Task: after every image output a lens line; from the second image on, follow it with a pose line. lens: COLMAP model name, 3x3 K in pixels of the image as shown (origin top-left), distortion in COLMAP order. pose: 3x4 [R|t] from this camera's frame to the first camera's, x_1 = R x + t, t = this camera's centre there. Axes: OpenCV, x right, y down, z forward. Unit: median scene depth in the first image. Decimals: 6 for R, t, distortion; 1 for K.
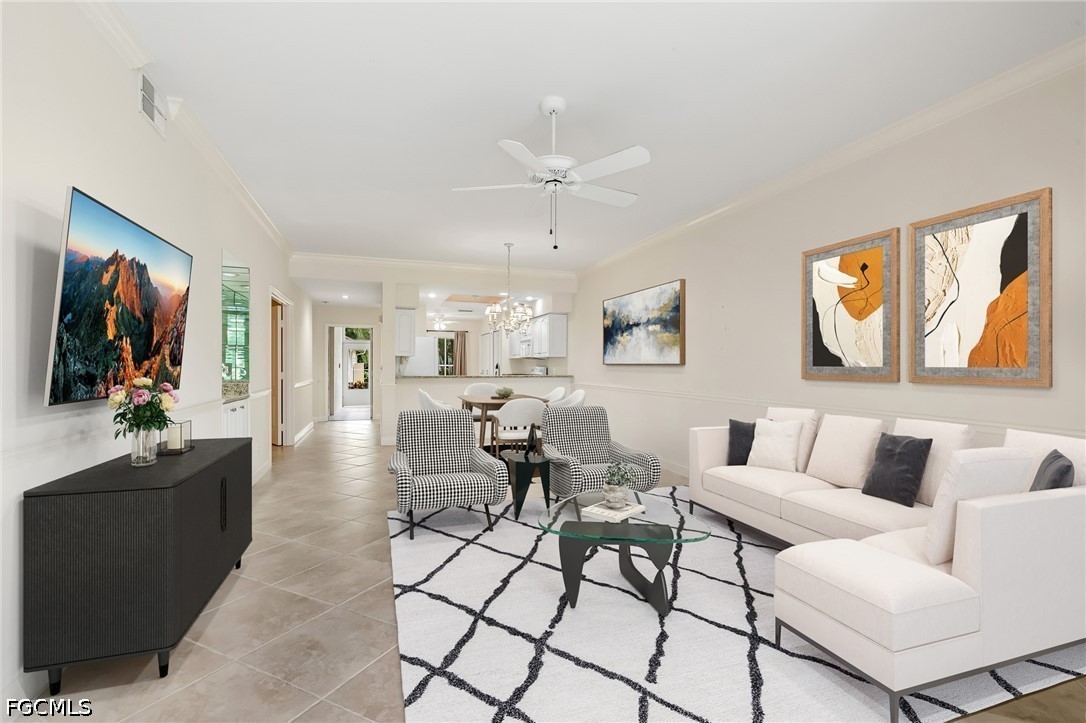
lens RADIAL K [[497.0, 0, 543.0], [0, 497.0, 361.5], [0, 0, 1]] dist [-0.000574, -0.000268]
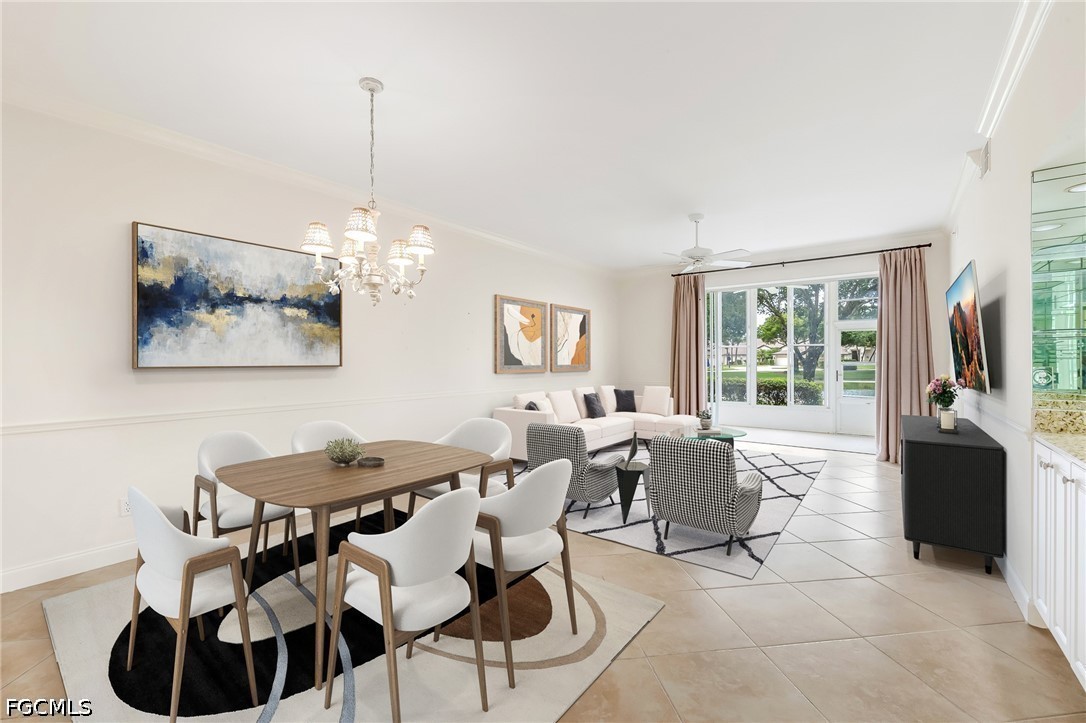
lens RADIAL K [[459.9, 0, 543.0], [0, 459.9, 361.5], [0, 0, 1]] dist [0.001609, 0.000183]
pose [[-0.576543, 0.011238, 0.816990, -0.777874], [0.006908, 0.999937, -0.008880, 0.010470], [-0.817038, 0.000524, -0.576584, 1.778267]]
